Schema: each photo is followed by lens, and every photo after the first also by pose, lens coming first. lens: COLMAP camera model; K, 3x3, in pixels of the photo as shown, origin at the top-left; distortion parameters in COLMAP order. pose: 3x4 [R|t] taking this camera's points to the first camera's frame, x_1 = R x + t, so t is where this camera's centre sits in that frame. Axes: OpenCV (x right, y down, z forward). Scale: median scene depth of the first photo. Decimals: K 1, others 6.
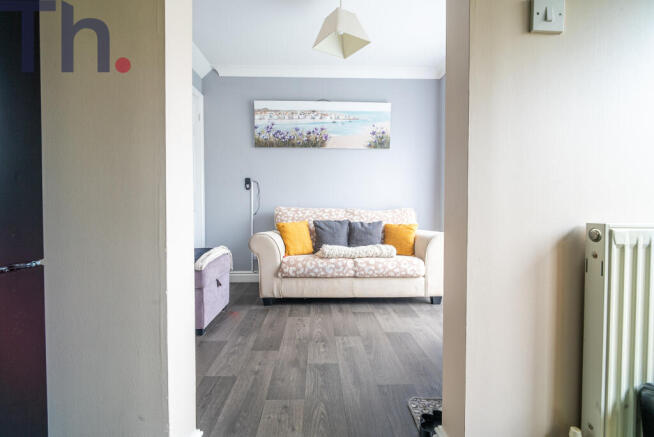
lens RADIAL K [[309.5, 0, 327.0], [0, 309.5, 218.5], [0, 0, 1]] dist [-0.000267, 0.000104]
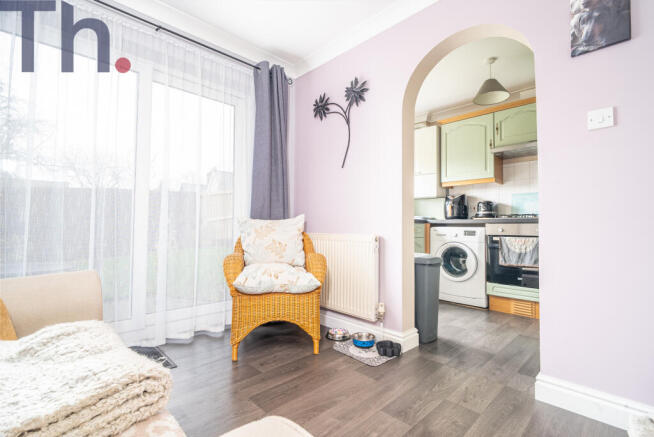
lens RADIAL K [[309.5, 0, 327.0], [0, 309.5, 218.5], [0, 0, 1]] dist [-0.000267, 0.000104]
pose [[-0.682206, 0.012548, 0.731052, -0.254662], [0.010687, 0.999917, -0.007189, -0.030605], [-0.731082, 0.002908, -0.682284, 0.865754]]
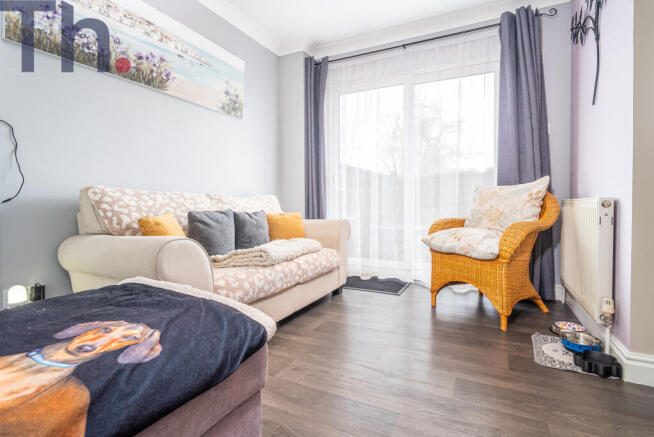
lens RADIAL K [[318.8, 0, 329.7], [0, 318.8, 207.7], [0, 0, 1]] dist [0.000098, -0.000032]
pose [[0.461652, -0.012186, 0.886977, -0.436813], [0.028051, 0.999606, -0.000867, 0.006927], [-0.886617, 0.025281, 0.461812, 0.458923]]
